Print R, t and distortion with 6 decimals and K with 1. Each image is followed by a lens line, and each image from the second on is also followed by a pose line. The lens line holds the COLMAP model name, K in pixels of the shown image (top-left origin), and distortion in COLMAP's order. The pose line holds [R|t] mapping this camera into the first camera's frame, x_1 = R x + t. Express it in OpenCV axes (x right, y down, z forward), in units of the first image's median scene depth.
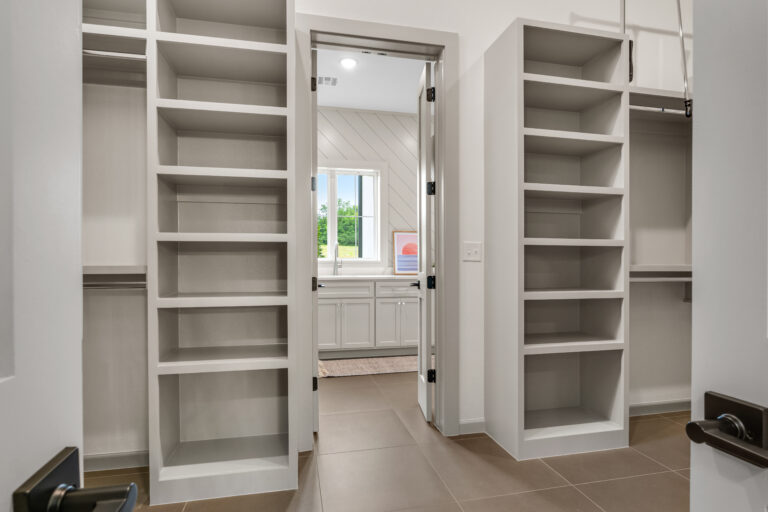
lens RADIAL K [[412.4, 0, 386.1], [0, 412.4, 257.5], [0, 0, 1]] dist [-0.013709, 0.001668]
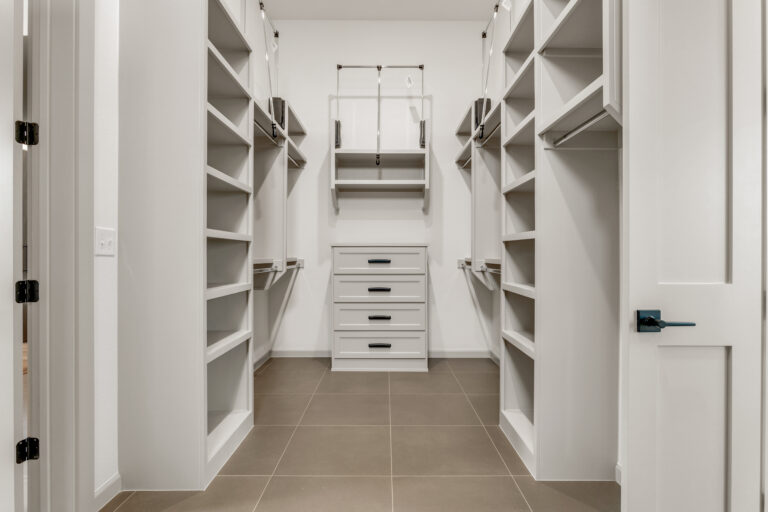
lens RADIAL K [[412.4, 0, 386.1], [0, 412.4, 257.5], [0, 0, 1]] dist [-0.013709, 0.001668]
pose [[0.234329, -0.009706, 0.972109, -0.356518], [0.000021, 0.999950, 0.009979, 0.005058], [-0.972157, -0.002318, 0.234318, 0.379723]]
